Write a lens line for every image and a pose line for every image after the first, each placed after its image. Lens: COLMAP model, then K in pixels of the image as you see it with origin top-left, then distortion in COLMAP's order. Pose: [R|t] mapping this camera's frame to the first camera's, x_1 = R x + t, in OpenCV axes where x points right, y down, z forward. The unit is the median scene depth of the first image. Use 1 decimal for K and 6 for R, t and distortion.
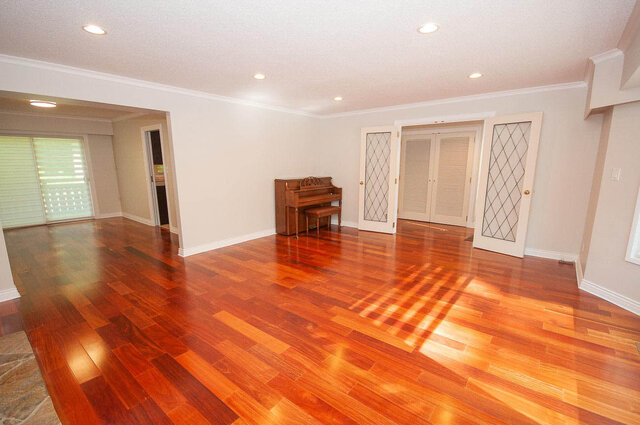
lens RADIAL K [[294.3, 0, 322.1], [0, 294.3, 217.7], [0, 0, 1]] dist [0.013444, -0.010749]
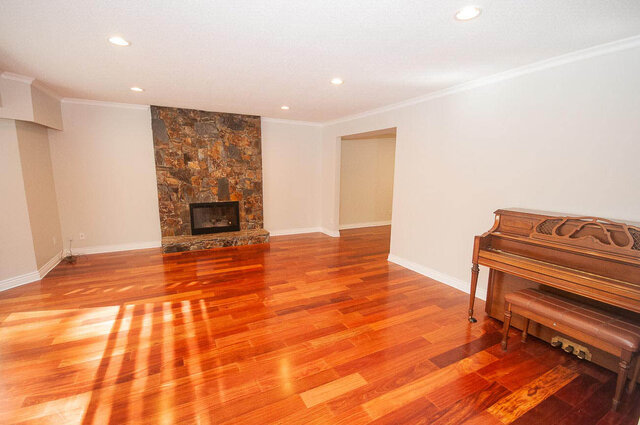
lens RADIAL K [[282.7, 0, 323.2], [0, 282.7, 218.6], [0, 0, 1]] dist [0.000046, -0.000772]
pose [[-0.388757, 0.146024, -0.909695, 0.798683], [-0.185809, 0.954647, 0.232645, -0.306726], [0.902410, 0.259472, -0.343993, 1.602045]]
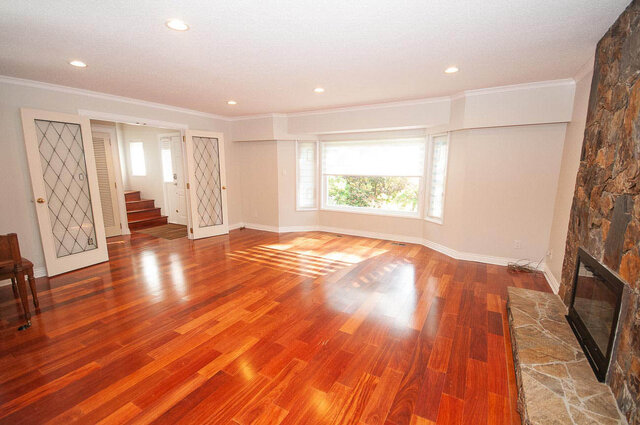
lens RADIAL K [[282.7, 0, 323.2], [0, 282.7, 218.6], [0, 0, 1]] dist [0.000046, -0.000772]
pose [[-0.161392, -0.177639, 0.970771, -1.027281], [0.177969, 0.962301, 0.205677, -0.190502], [-0.970711, 0.205962, -0.123693, 1.000794]]
